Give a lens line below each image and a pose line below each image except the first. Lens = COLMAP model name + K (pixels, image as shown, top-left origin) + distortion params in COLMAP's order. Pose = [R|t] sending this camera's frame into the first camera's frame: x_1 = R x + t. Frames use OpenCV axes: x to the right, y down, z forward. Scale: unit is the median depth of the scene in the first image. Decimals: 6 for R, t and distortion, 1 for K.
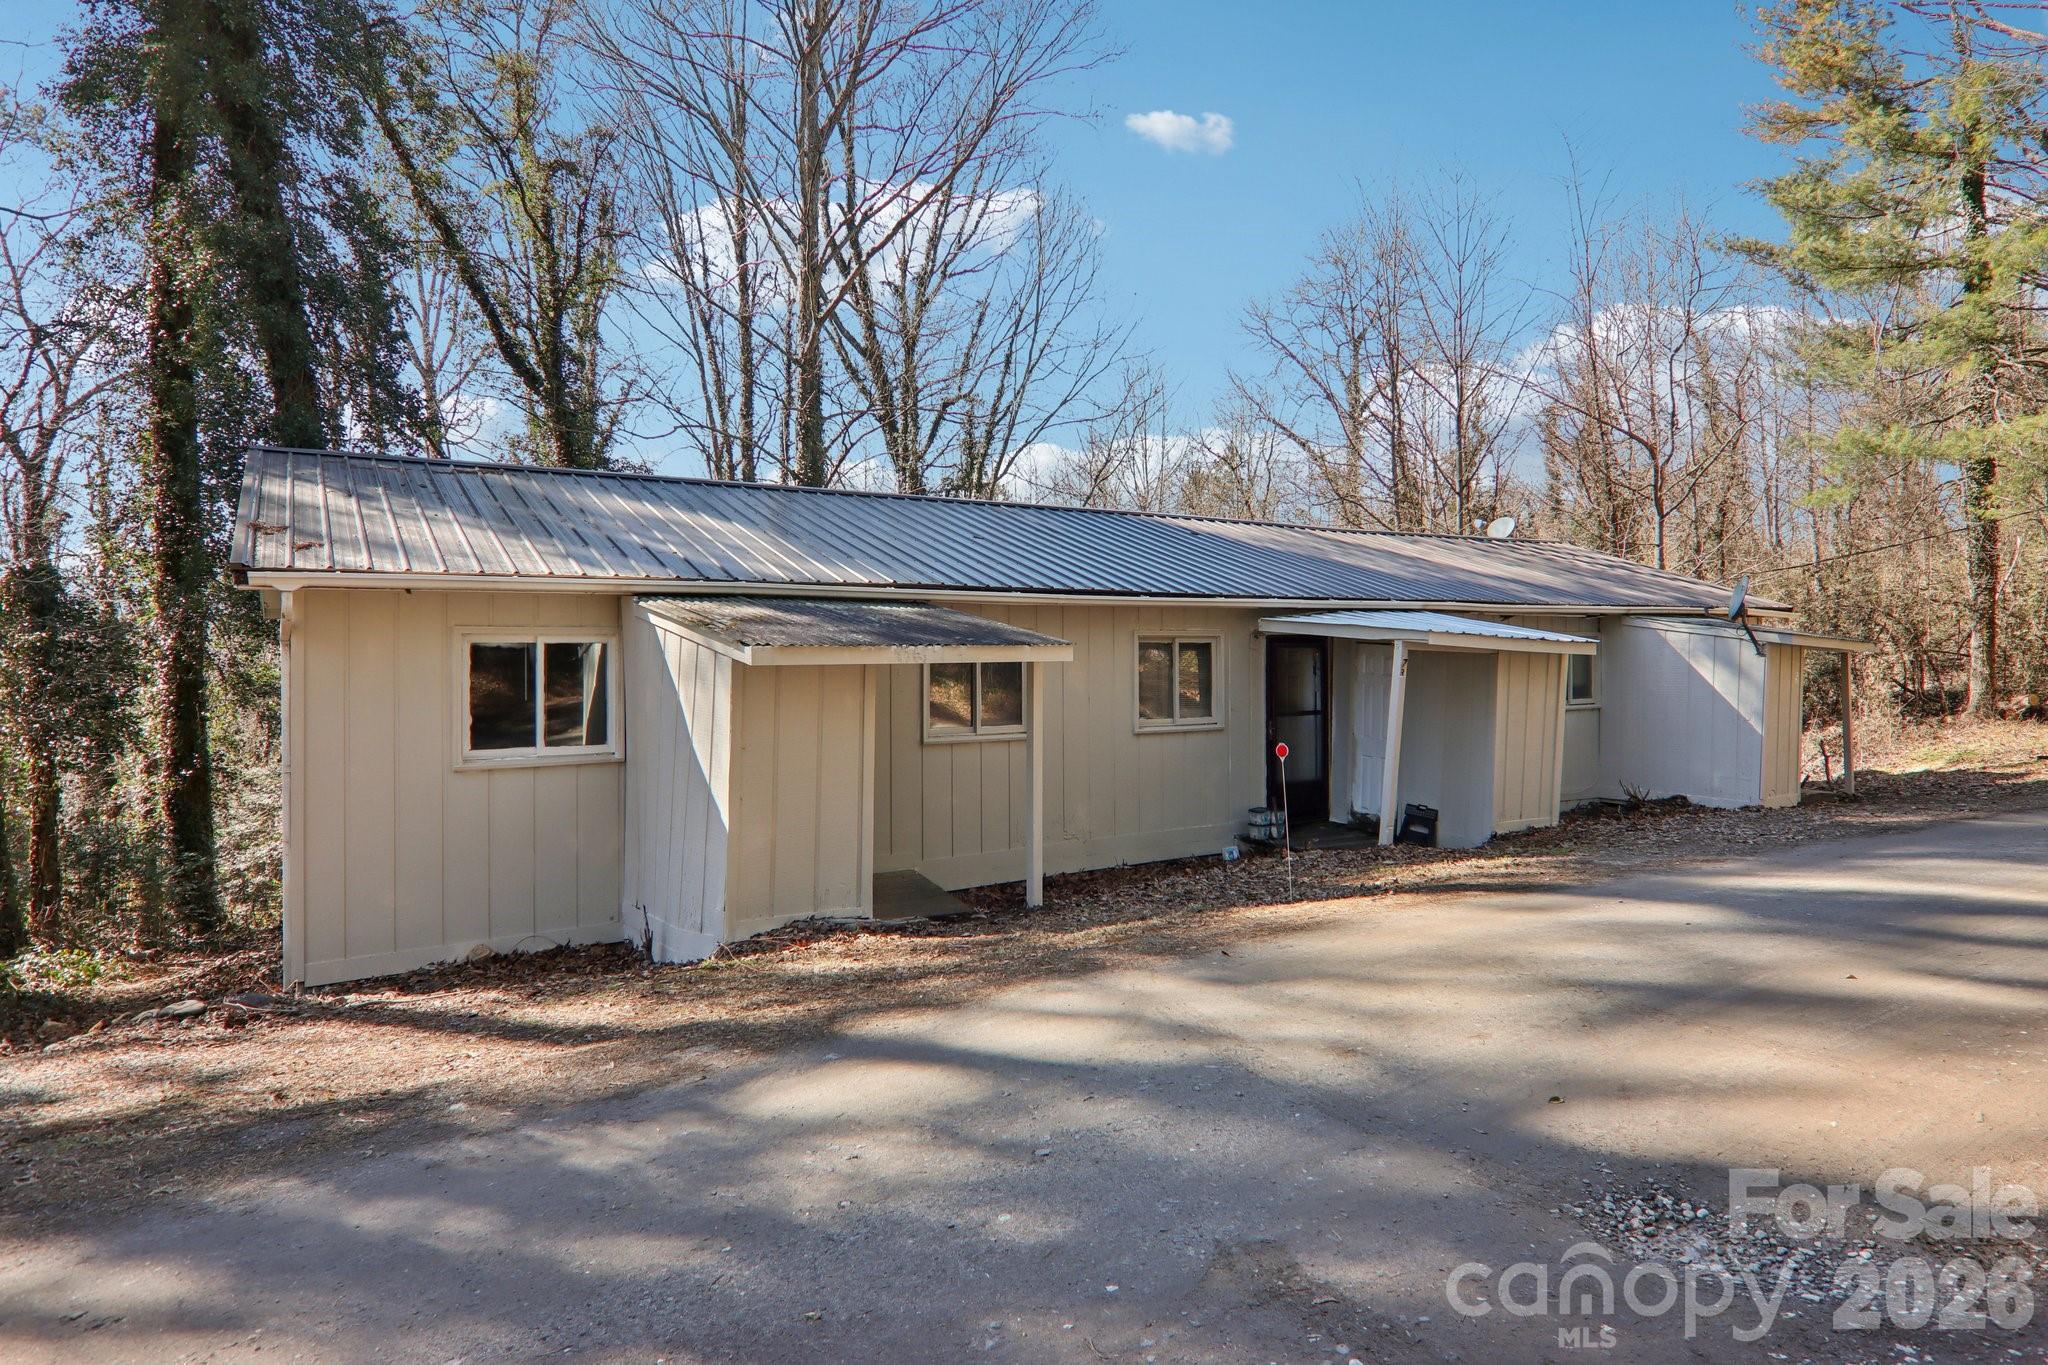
lens RADIAL K [[1166.4, 0, 1028.4], [0, 1166.4, 673.9], [0, 0, 1]] dist [0.059561, -0.042467]
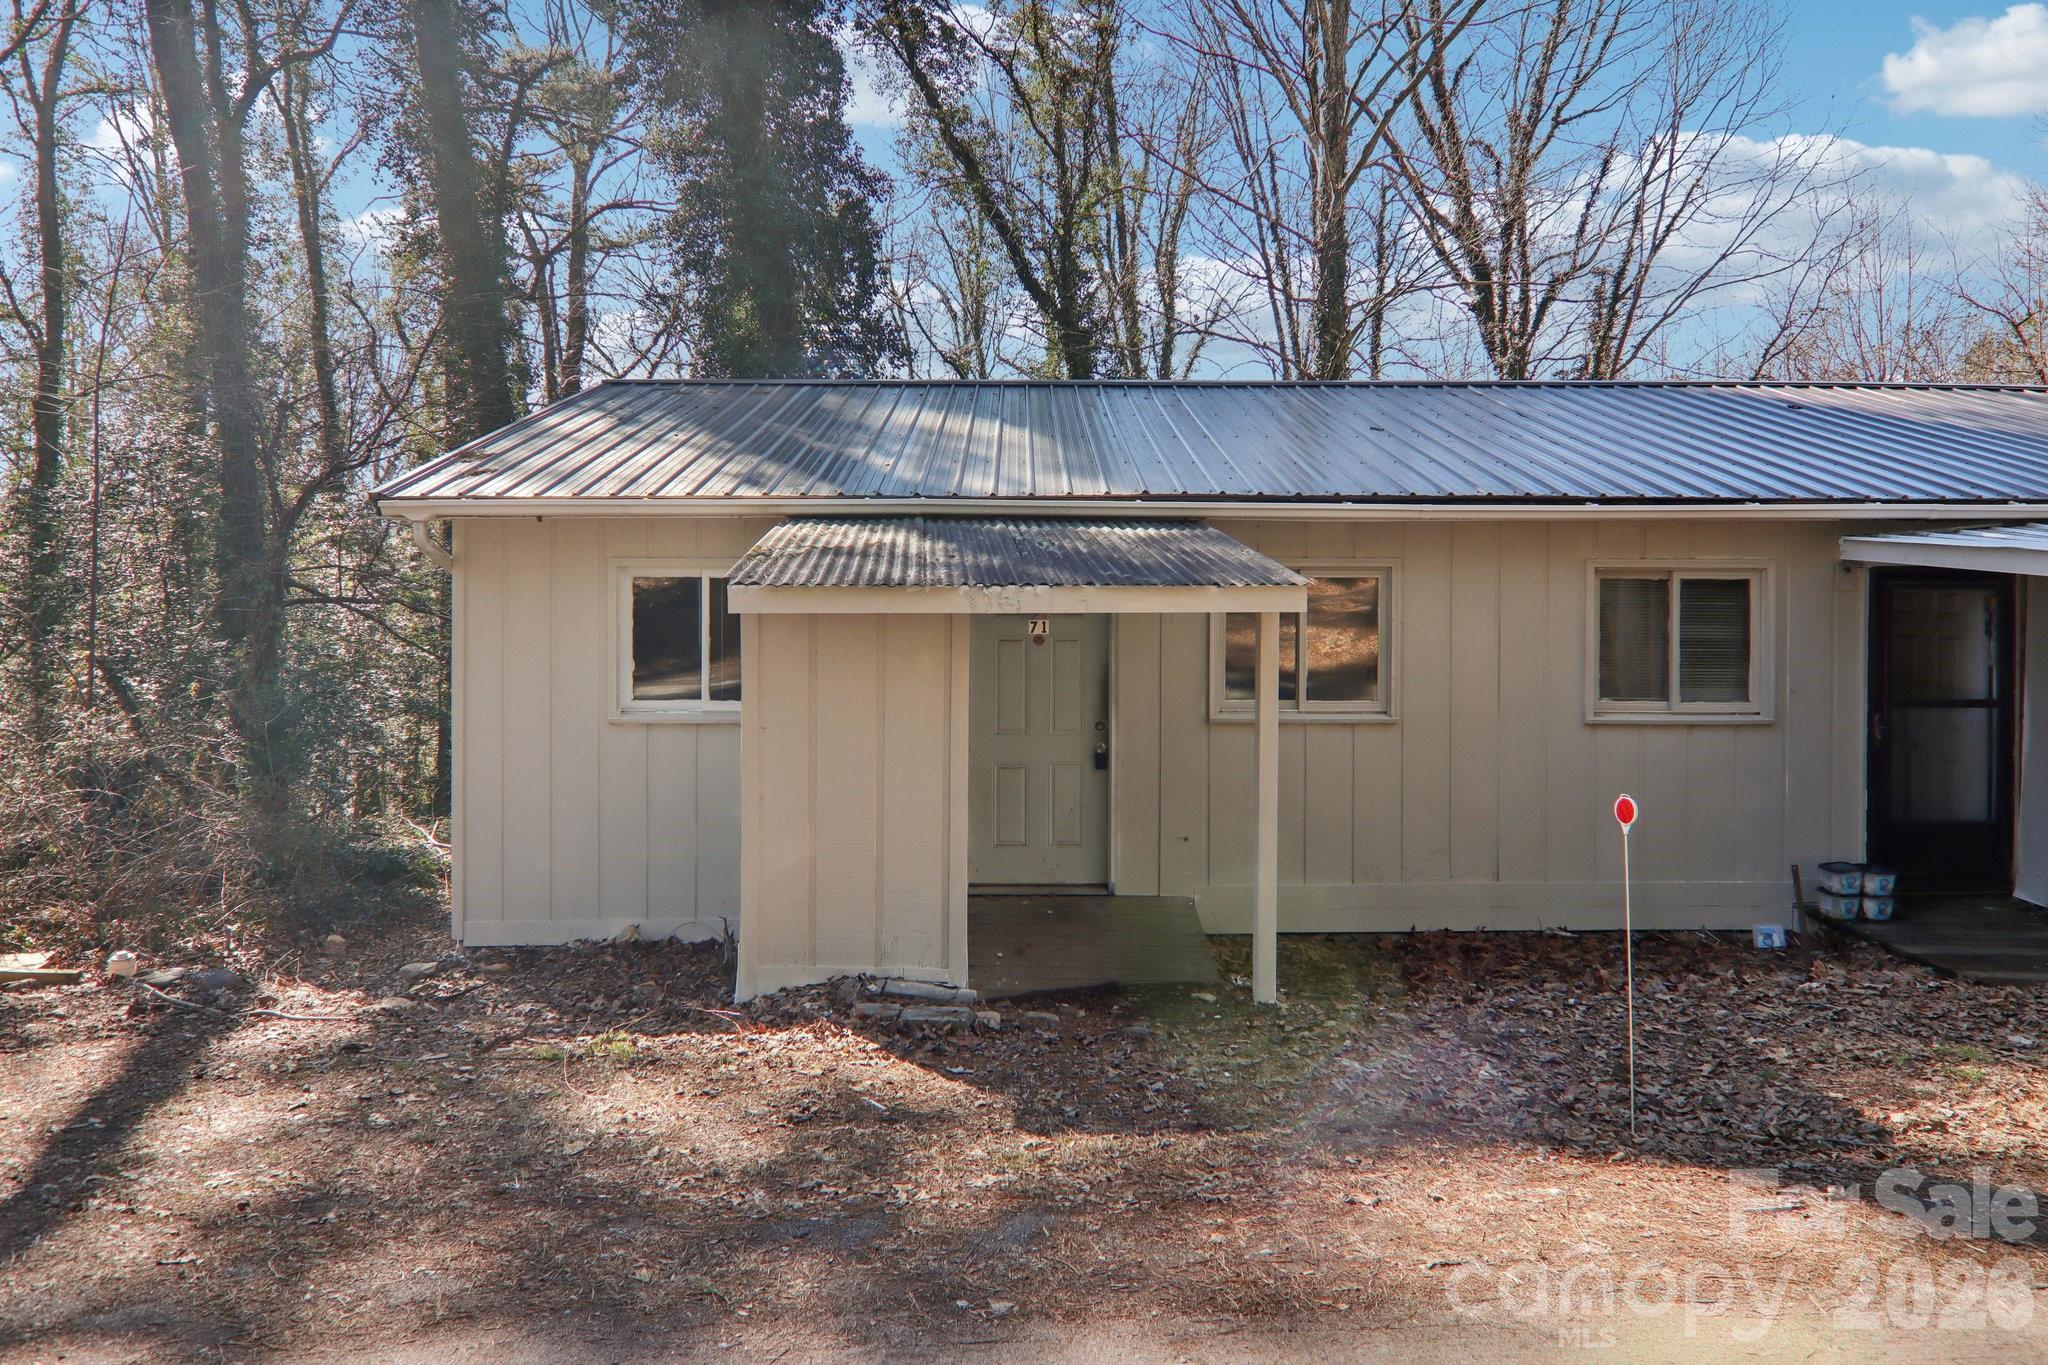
lens RADIAL K [[1205.8, 0, 1025.1], [0, 1205.8, 595.2], [0, 0, 1]] dist [0.034845, -0.032522]
pose [[0.853973, 0.014103, -0.520127, 0.161359], [-0.017599, 0.999844, -0.001784, -0.010863], [0.520020, 0.010677, 0.854087, 0.264201]]
